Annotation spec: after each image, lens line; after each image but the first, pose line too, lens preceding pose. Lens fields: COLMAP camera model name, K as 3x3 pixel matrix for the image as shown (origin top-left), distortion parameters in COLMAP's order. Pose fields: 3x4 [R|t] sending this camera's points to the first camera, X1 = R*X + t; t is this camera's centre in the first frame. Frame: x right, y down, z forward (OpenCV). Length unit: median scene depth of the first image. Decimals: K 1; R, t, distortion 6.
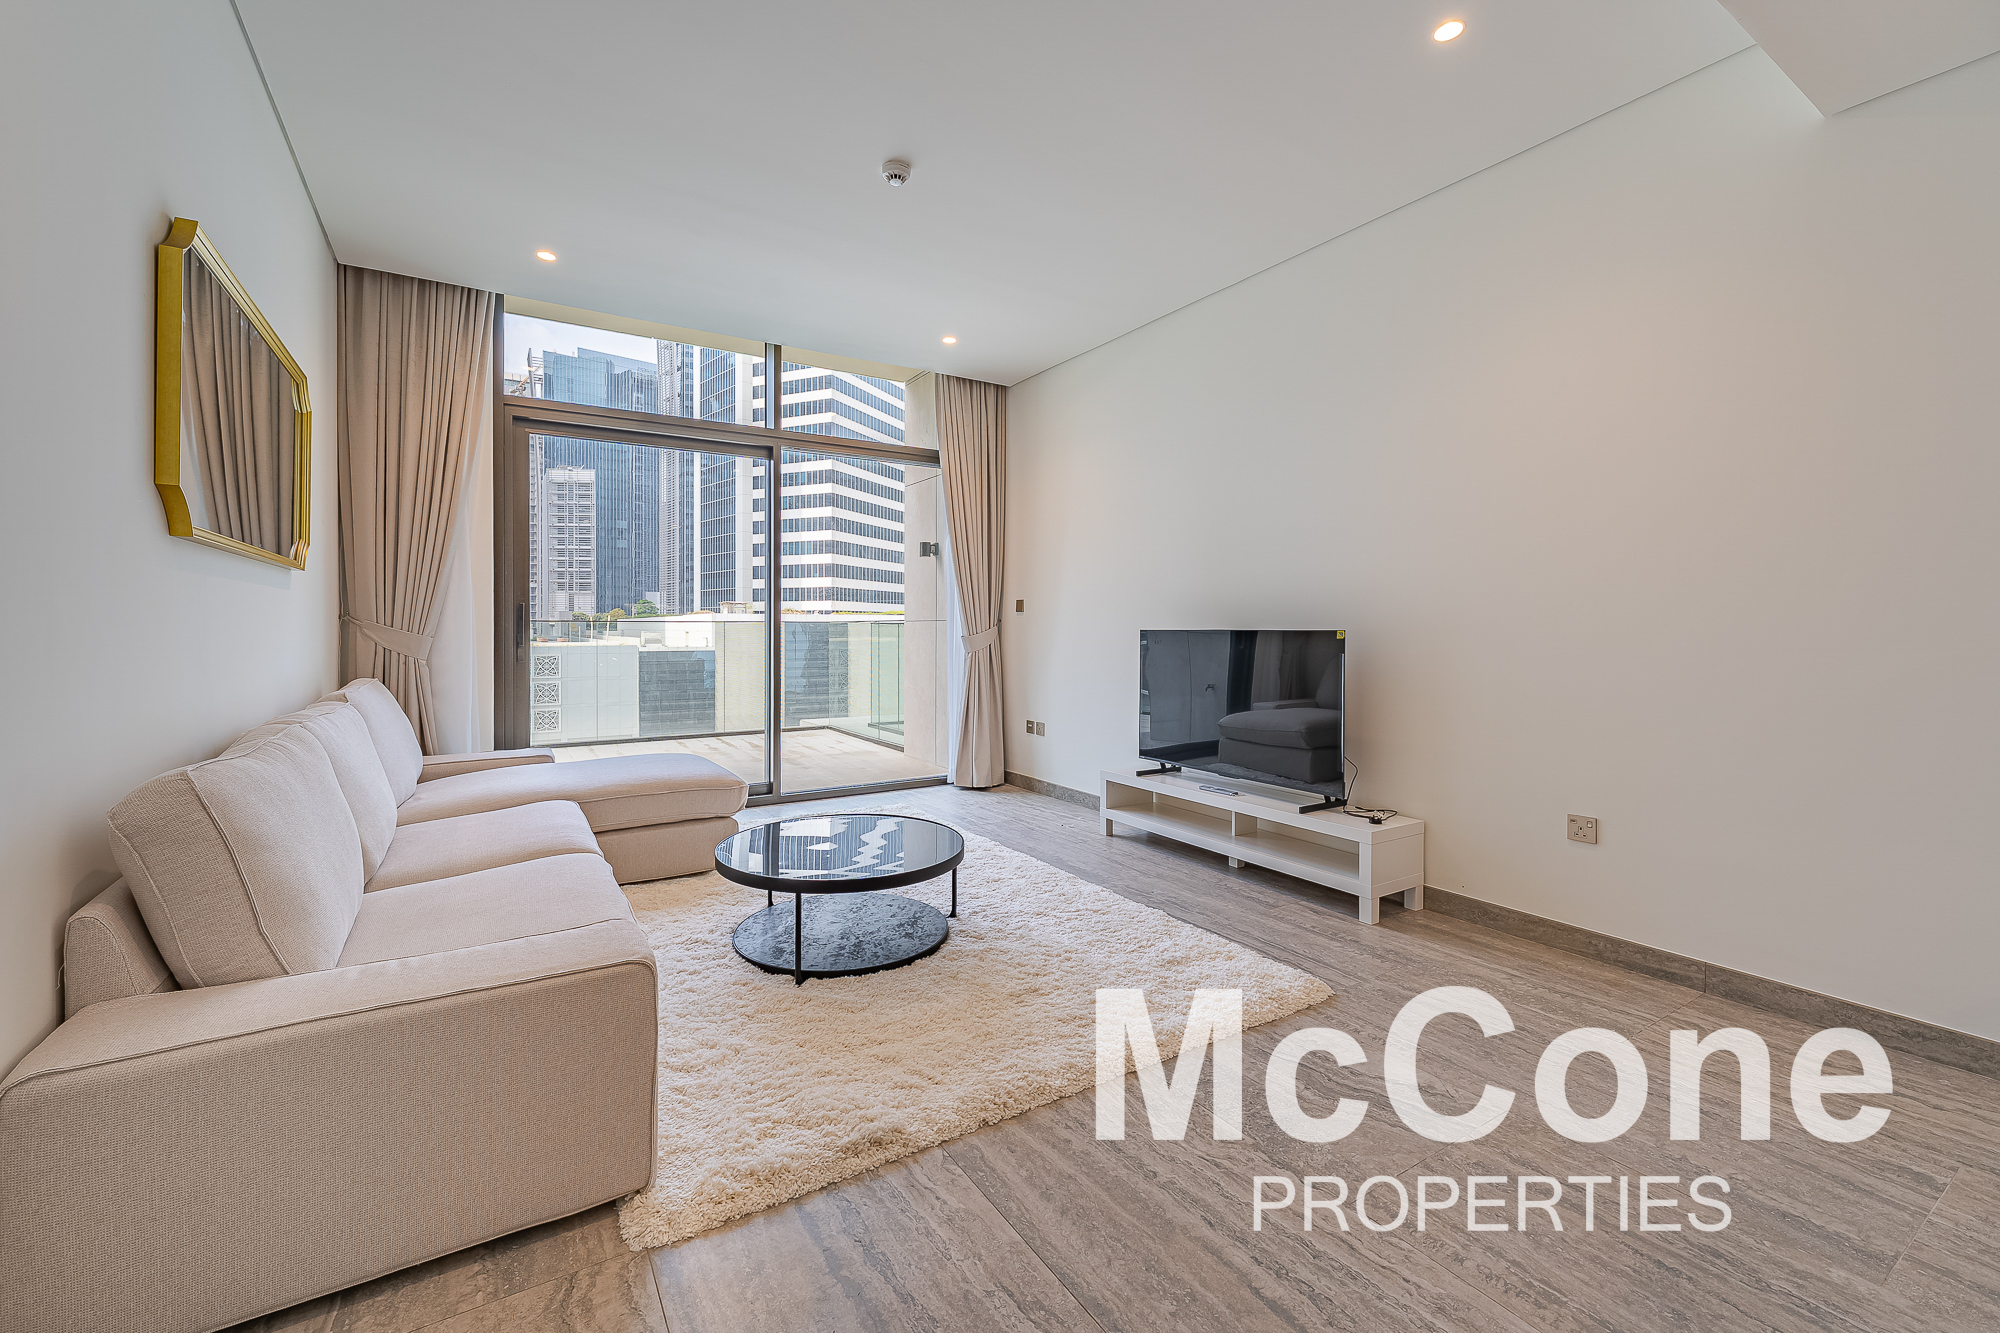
lens RADIAL K [[815.9, 0, 972.4], [0, 815.9, 635.0], [0, 0, 1]] dist [0.001550, -0.000652]
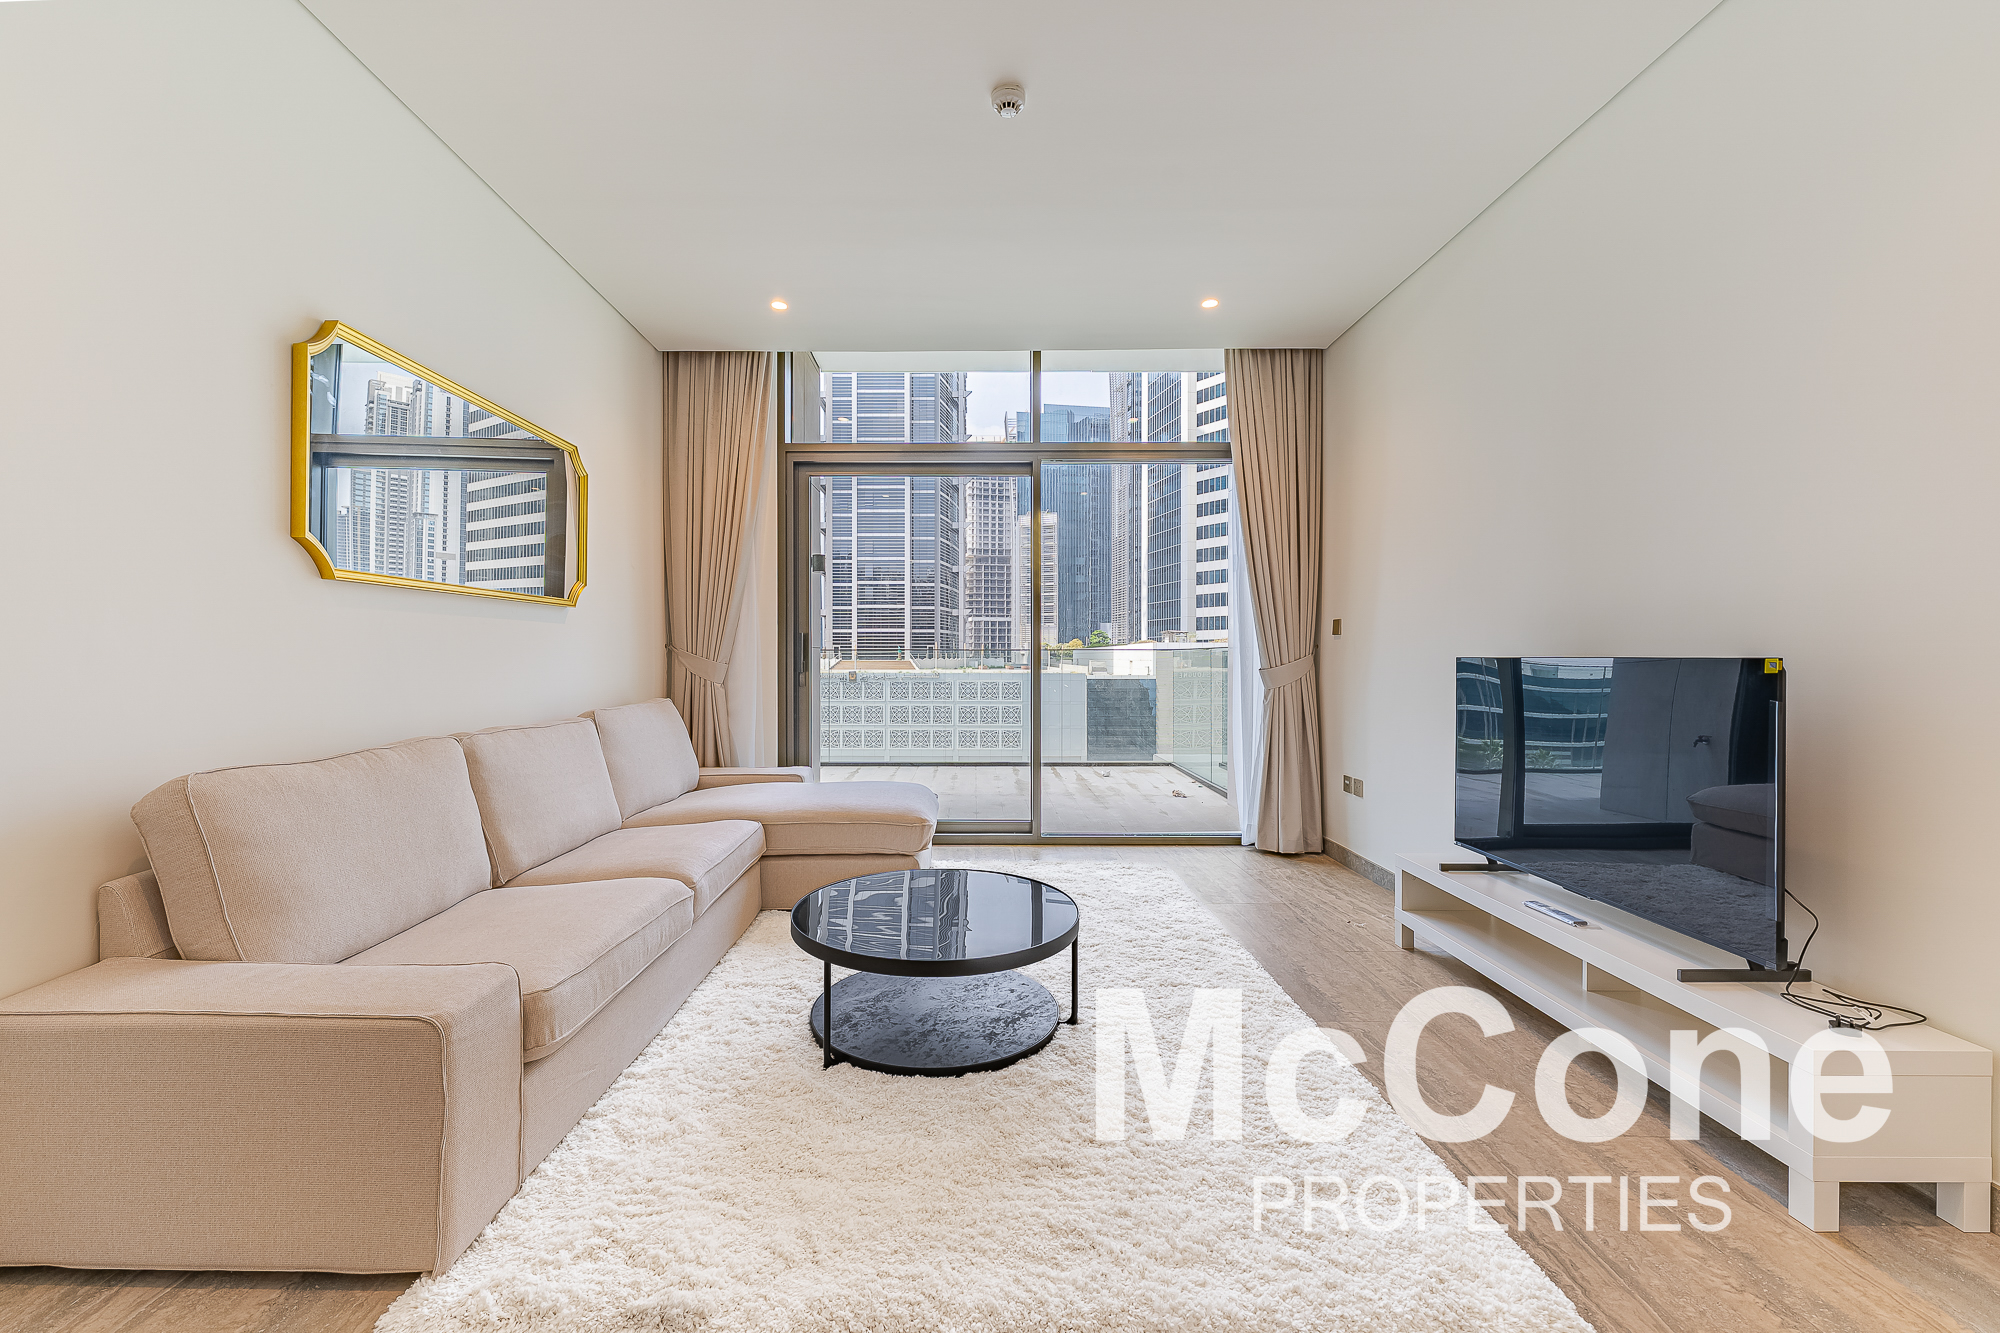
lens RADIAL K [[815.9, 0, 965.0], [0, 815.9, 659.1], [0, 0, 1]] dist [0.001550, -0.000652]
pose [[0.852448, 0.001568, -0.522810, 0.196516], [-0.004864, 0.999976, -0.004932, 0.000241], [0.522790, 0.006748, 0.852435, 0.183113]]
